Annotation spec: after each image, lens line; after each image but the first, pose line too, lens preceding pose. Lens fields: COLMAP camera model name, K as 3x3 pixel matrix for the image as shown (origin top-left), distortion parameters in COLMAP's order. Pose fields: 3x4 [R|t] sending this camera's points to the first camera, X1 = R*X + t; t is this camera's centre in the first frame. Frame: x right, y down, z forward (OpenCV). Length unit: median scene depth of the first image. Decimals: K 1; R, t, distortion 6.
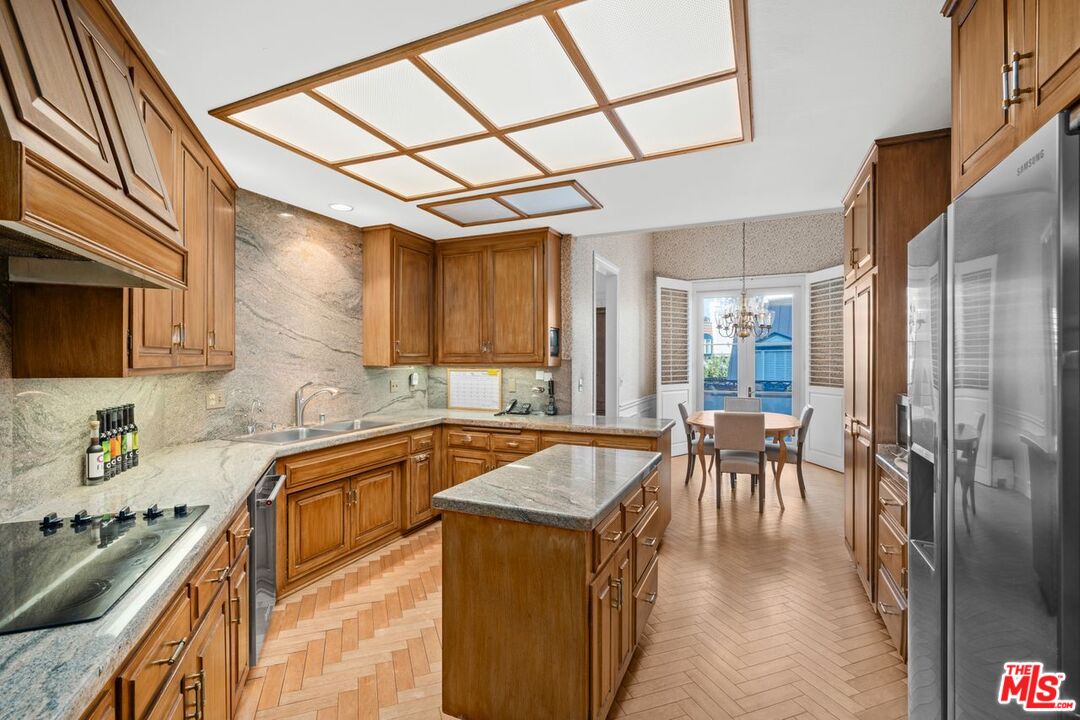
lens RADIAL K [[490.5, 0, 539.4], [0, 490.5, 359.8], [0, 0, 1]] dist [0.000537, -0.000005]
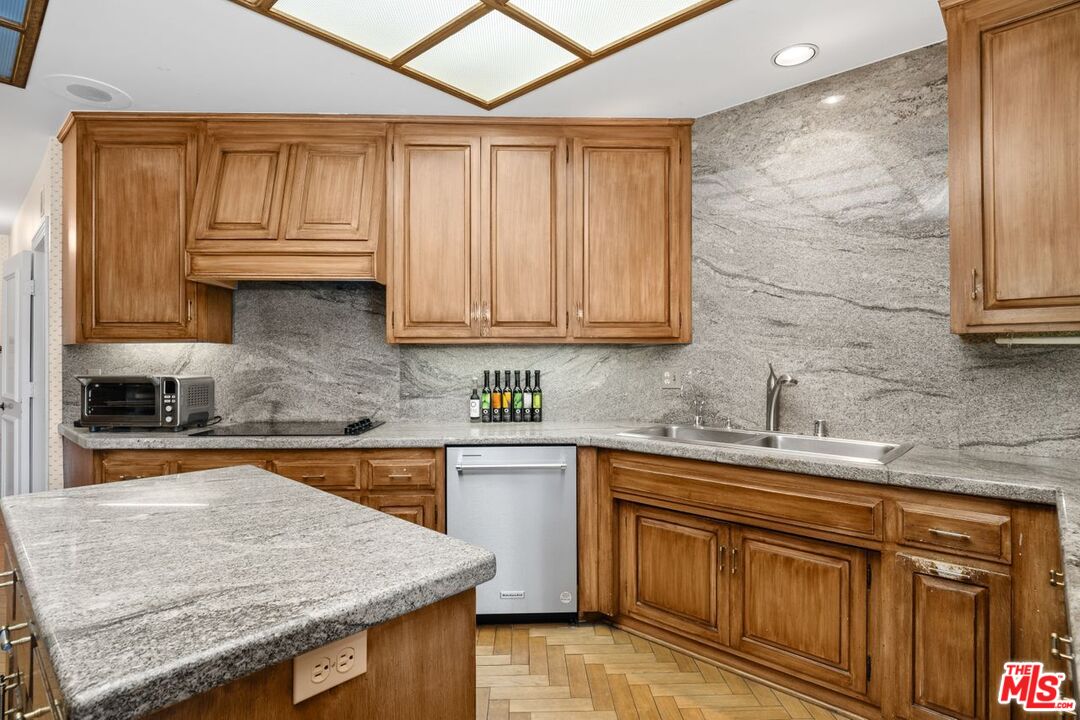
lens RADIAL K [[559.7, 0, 540.0], [0, 559.7, 356.9], [0, 0, 1]] dist [-0.004106, -0.000362]
pose [[-0.322510, -0.007212, -0.946539, 0.329153], [-0.002316, 0.999974, -0.006829, 0.046166], [0.946563, -0.000010, -0.322518, 1.019922]]
